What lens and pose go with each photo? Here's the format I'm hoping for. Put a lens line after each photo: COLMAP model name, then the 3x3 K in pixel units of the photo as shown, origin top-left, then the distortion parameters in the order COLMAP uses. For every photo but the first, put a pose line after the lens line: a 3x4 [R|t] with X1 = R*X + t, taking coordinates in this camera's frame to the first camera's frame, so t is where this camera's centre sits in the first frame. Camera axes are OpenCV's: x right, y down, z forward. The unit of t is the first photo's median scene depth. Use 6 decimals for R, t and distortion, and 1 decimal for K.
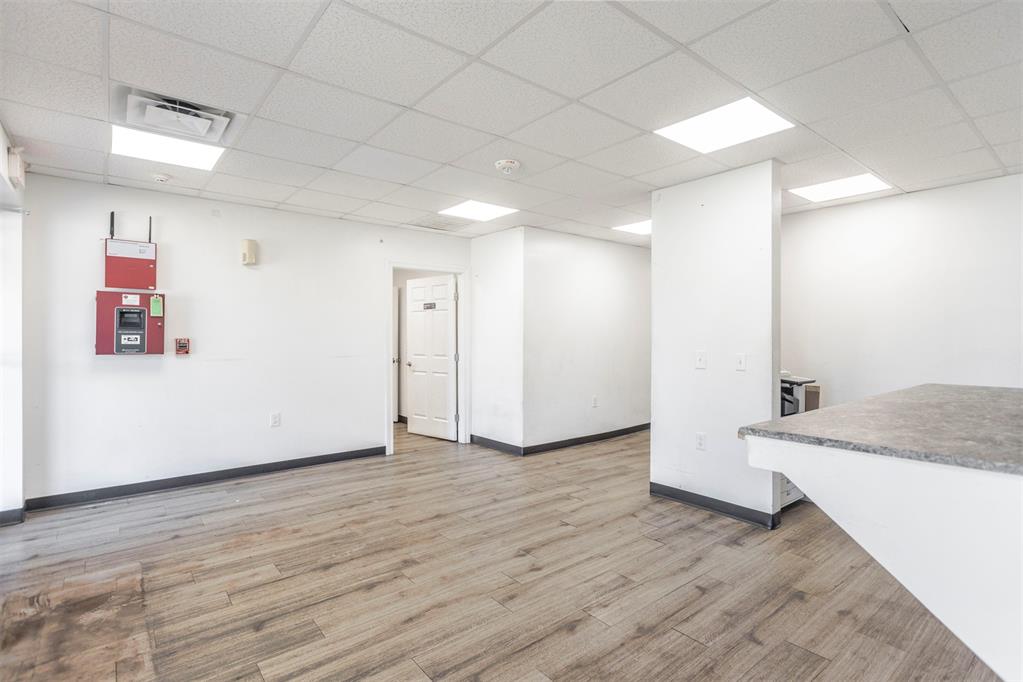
lens RADIAL K [[505.3, 0, 507.3], [0, 505.3, 339.5], [0, 0, 1]] dist [-0.003657, 0.001642]
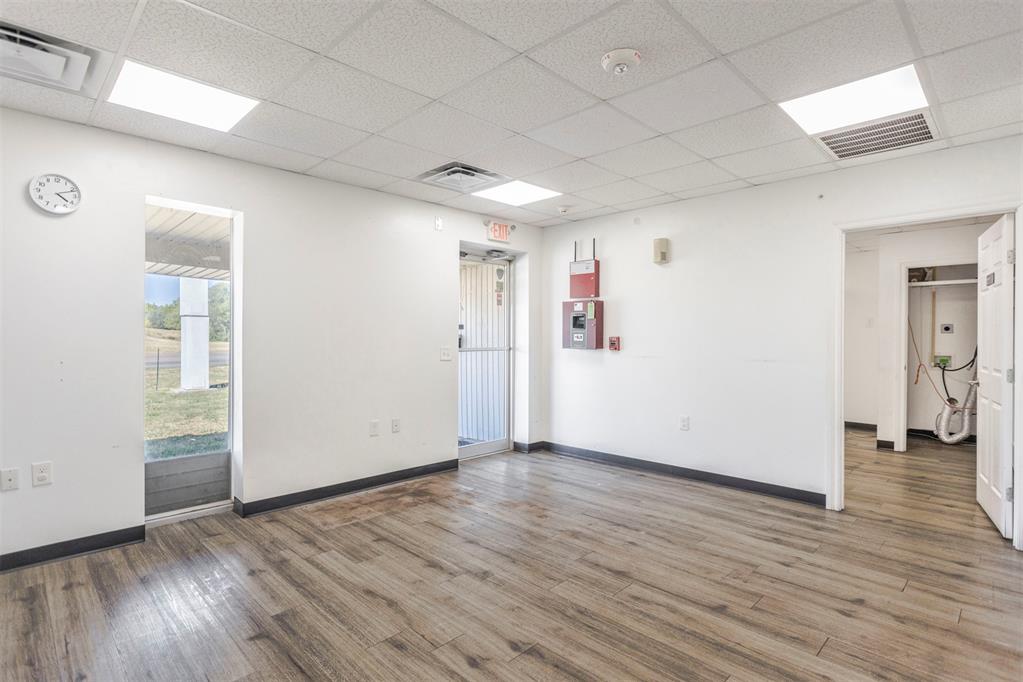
lens RADIAL K [[505.3, 0, 507.3], [0, 505.3, 339.5], [0, 0, 1]] dist [-0.003657, 0.001642]
pose [[0.108309, 0.003860, -0.994110, 0.587406], [-0.008284, 0.999961, 0.002981, 0.003938], [0.994083, 0.007912, 0.108337, 0.751429]]
